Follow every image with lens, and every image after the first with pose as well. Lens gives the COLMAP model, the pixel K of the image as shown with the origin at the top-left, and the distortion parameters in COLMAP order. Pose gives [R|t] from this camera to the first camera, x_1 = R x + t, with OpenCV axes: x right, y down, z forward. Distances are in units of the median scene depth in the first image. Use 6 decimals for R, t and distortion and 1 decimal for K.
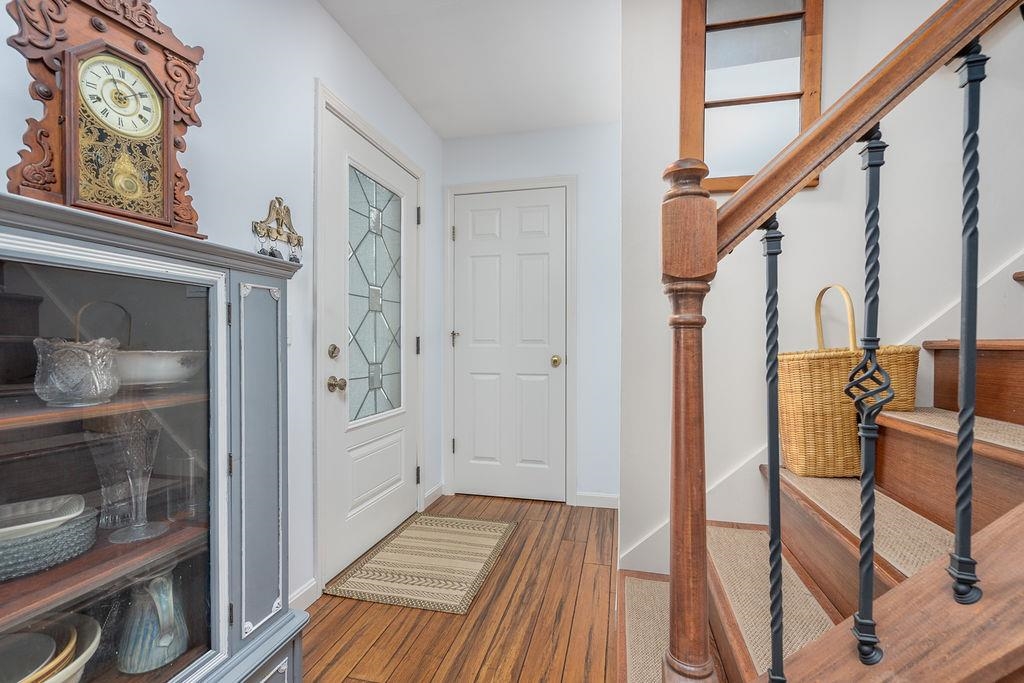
lens RADIAL K [[464.8, 0, 510.0], [0, 464.8, 339.9], [0, 0, 1]] dist [-0.003694, 0.000789]
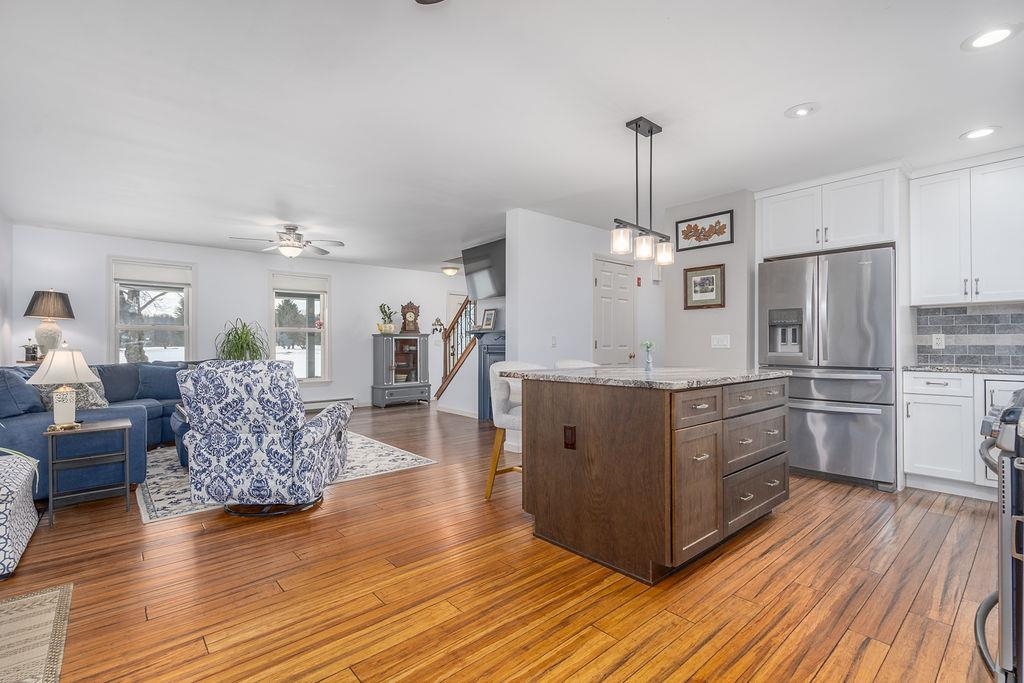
lens RADIAL K [[464.8, 0, 515.3], [0, 464.8, 340.7], [0, 0, 1]] dist [-0.003694, 0.000789]
pose [[0.840825, -0.006813, -0.541264, 5.016884], [0.000311, 0.999927, -0.012103, 0.021985], [0.541307, 0.010008, 0.840765, -4.767915]]
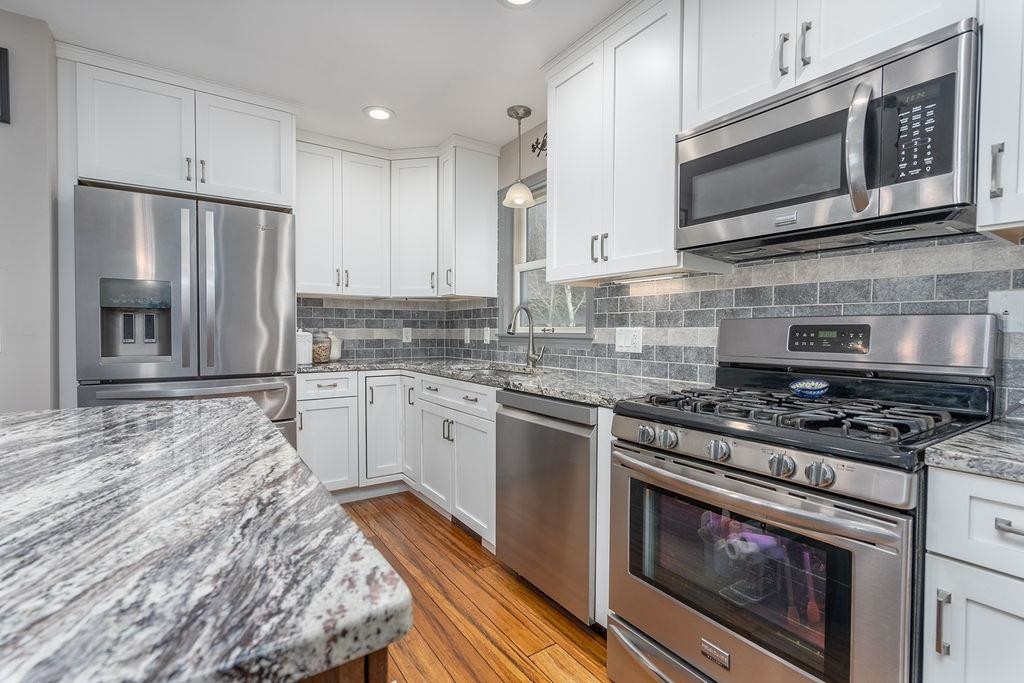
lens RADIAL K [[464.8, 0, 507.9], [0, 464.8, 340.0], [0, 0, 1]] dist [-0.003694, 0.000789]
pose [[0.644783, -0.014591, 0.764226, 4.370601], [0.000365, 0.999824, 0.018781, -0.037108], [-0.764365, -0.011830, 0.644675, -3.266147]]
